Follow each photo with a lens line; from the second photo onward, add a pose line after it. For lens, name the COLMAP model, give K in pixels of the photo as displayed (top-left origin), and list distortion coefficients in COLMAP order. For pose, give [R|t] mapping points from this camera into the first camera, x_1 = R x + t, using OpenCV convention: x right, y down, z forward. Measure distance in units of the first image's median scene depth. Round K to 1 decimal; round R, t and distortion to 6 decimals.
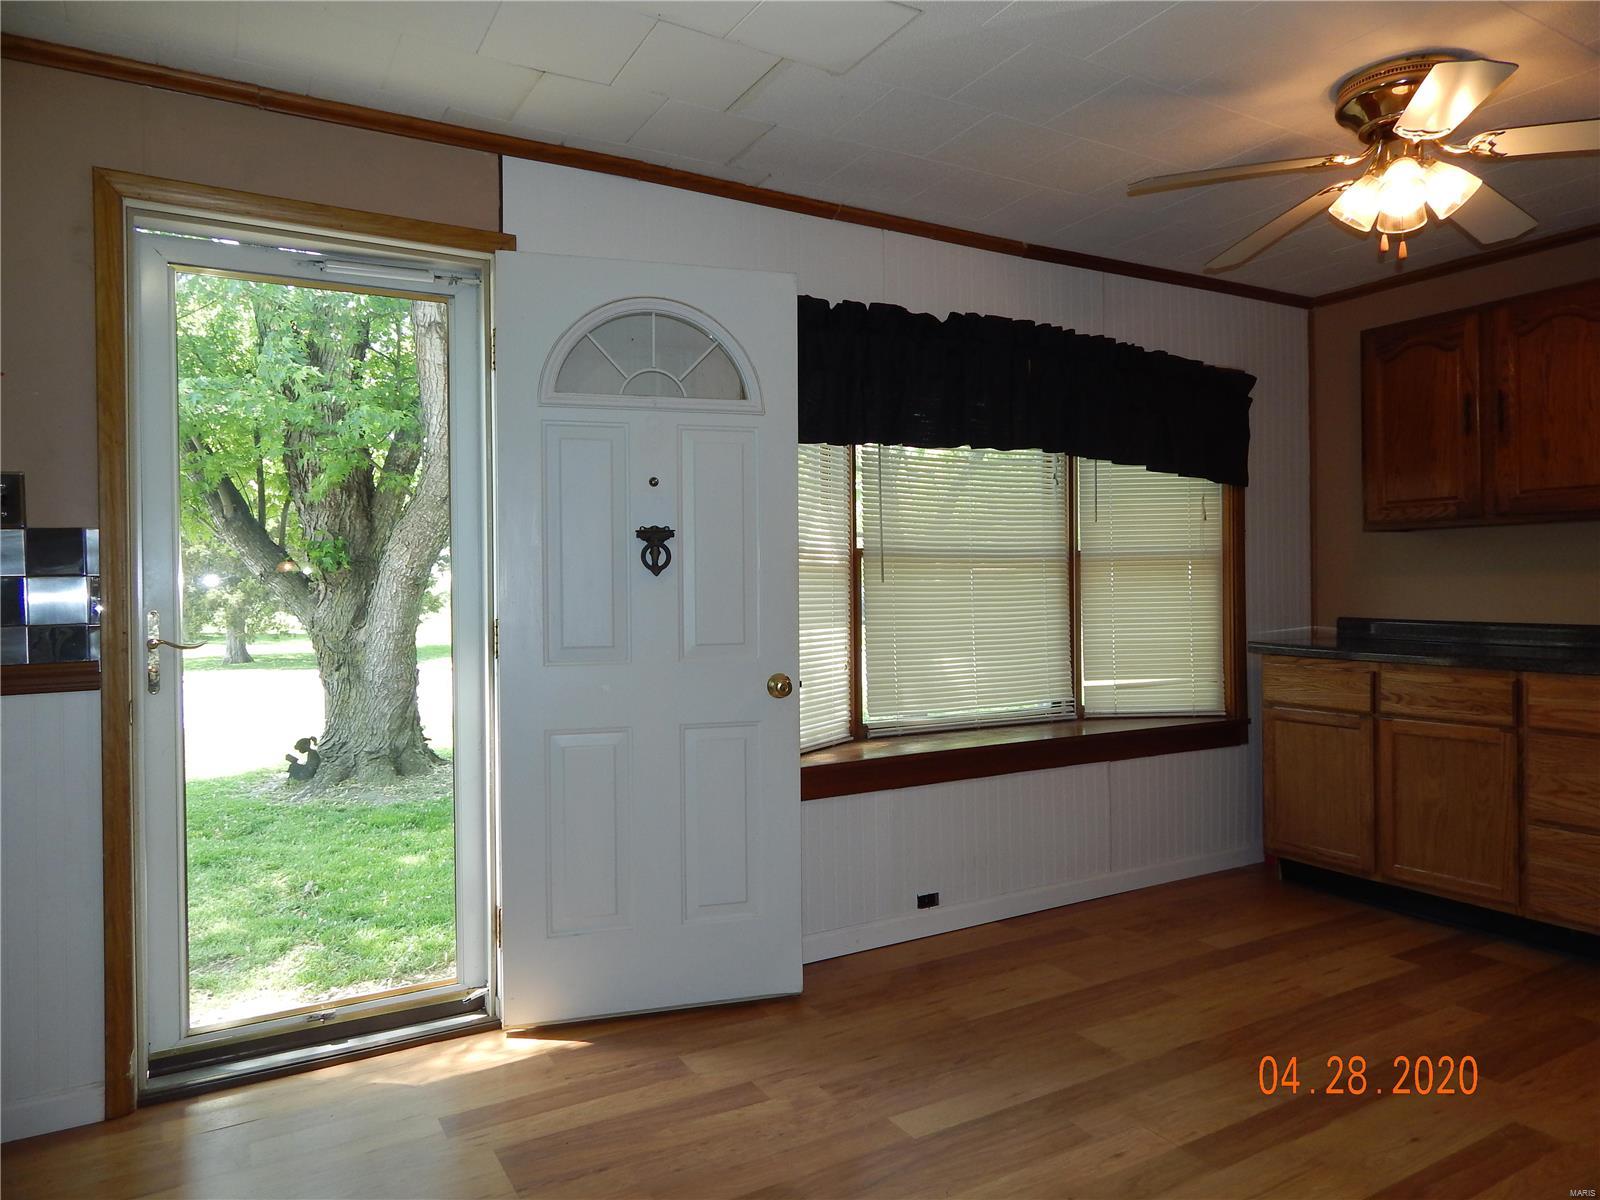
lens RADIAL K [[1048.9, 0, 811.2], [0, 1048.9, 595.6], [0, 0, 1]] dist [0.000050, -0.003336]
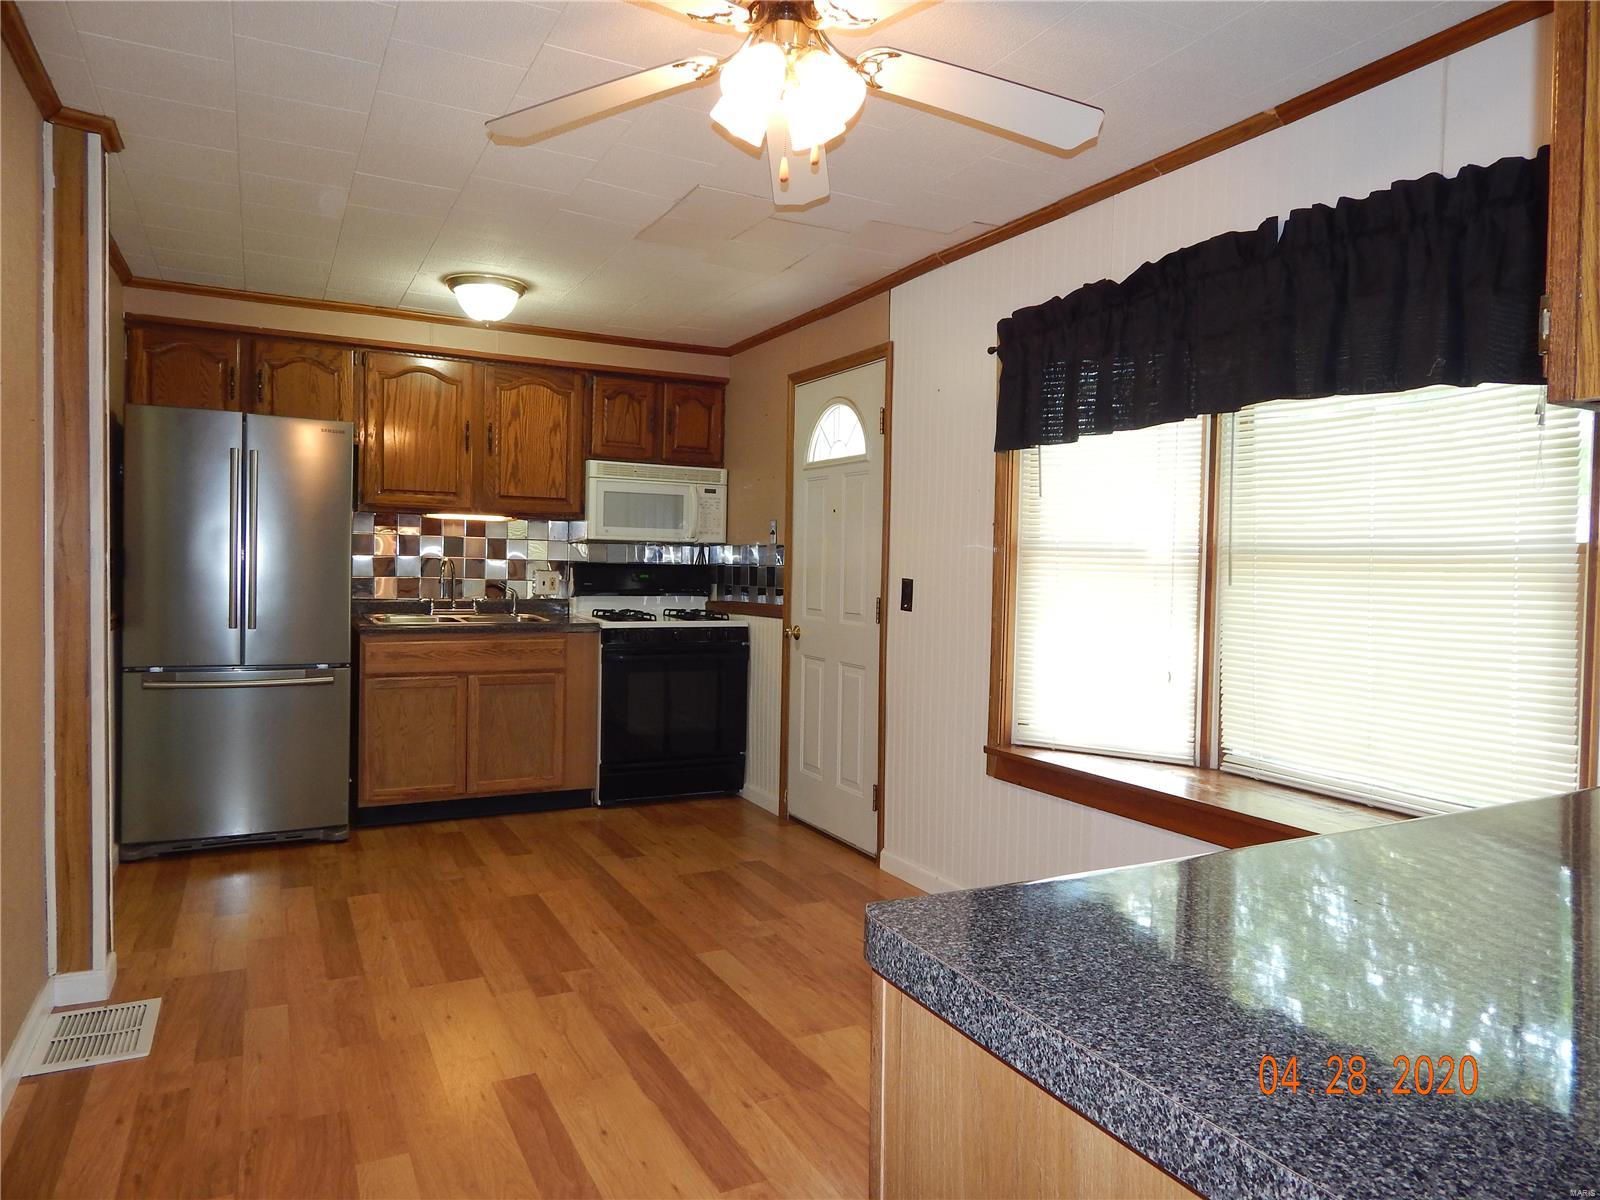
lens RADIAL K [[1048.9, 0, 811.2], [0, 1048.9, 595.6], [0, 0, 1]] dist [0.000050, -0.003336]
pose [[-0.049834, 0.044170, -0.997780, 0.965822], [-0.024753, 0.998660, 0.045445, -0.036886], [0.998451, 0.026963, -0.048674, 0.763158]]
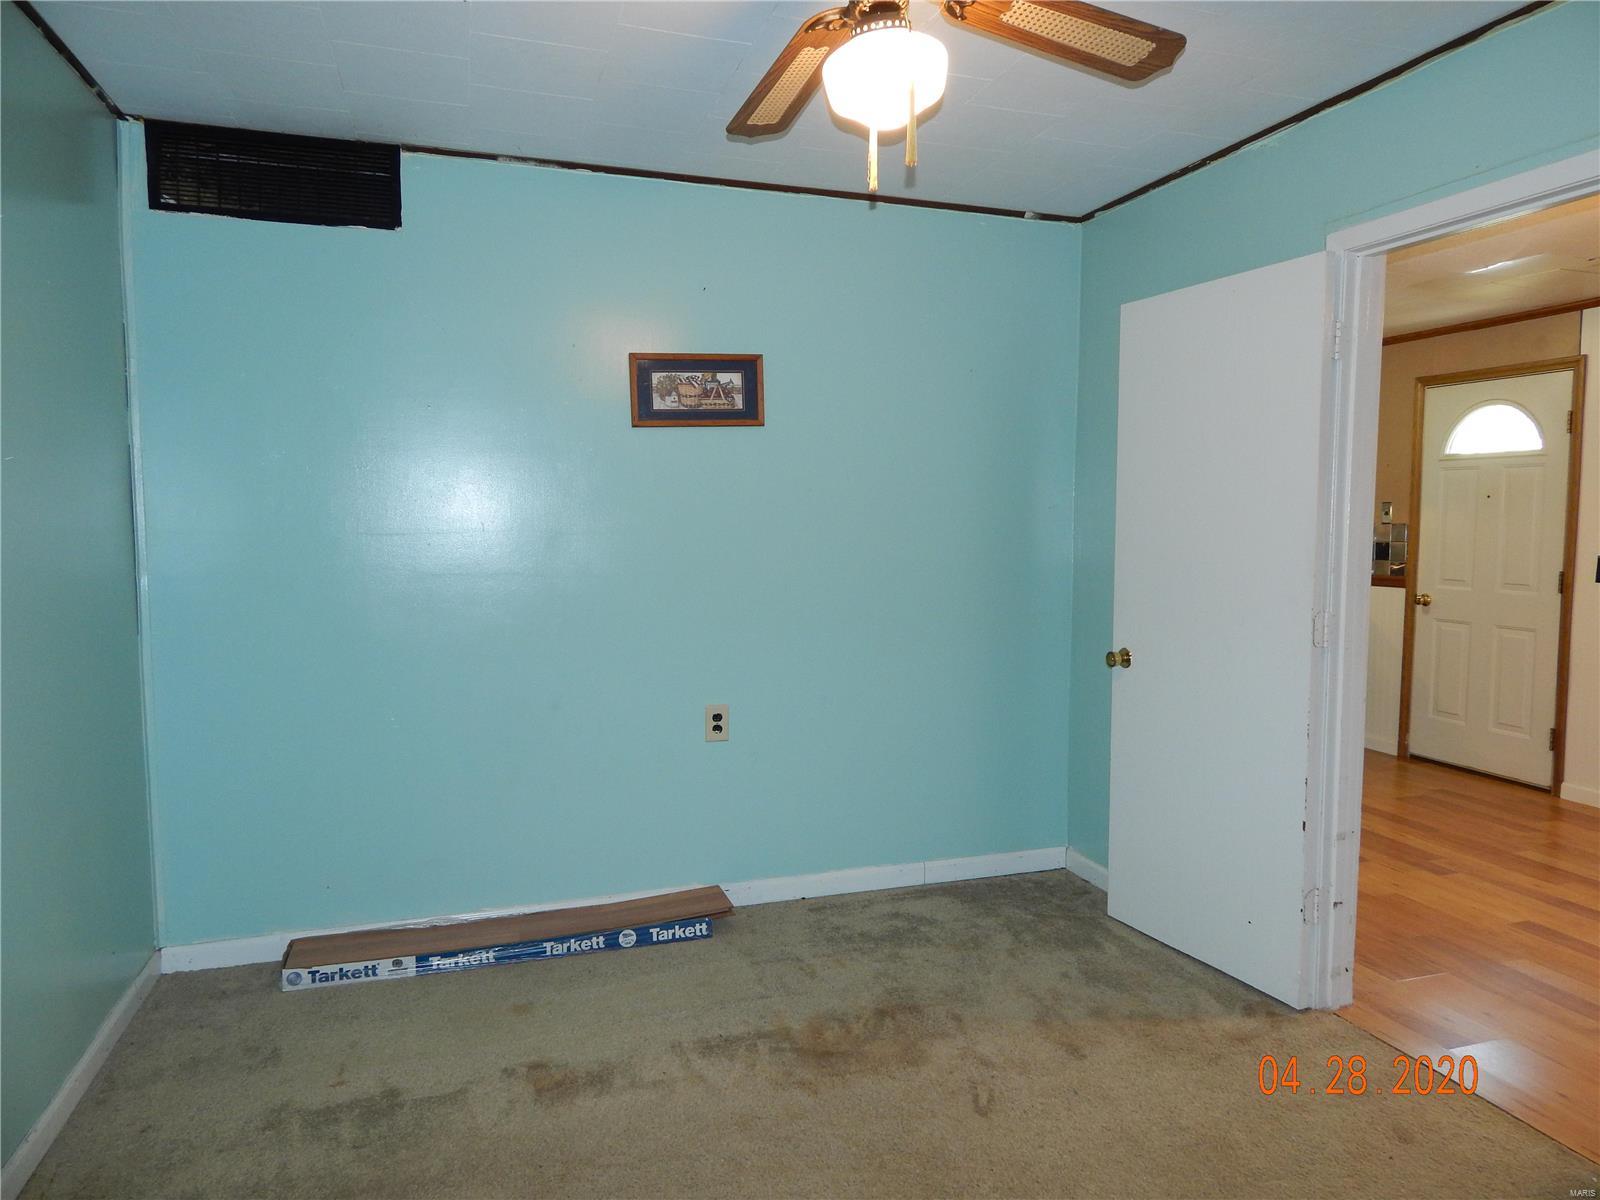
lens RADIAL K [[1052.7, 0, 802.6], [0, 1052.7, 592.0], [0, 0, 1]] dist [0.012274, -0.002235]
pose [[-0.216692, 0.083013, -0.972704, 1.388989], [-0.004378, 0.996285, 0.086001, -0.073875], [0.976230, 0.022894, -0.215524, 0.087221]]
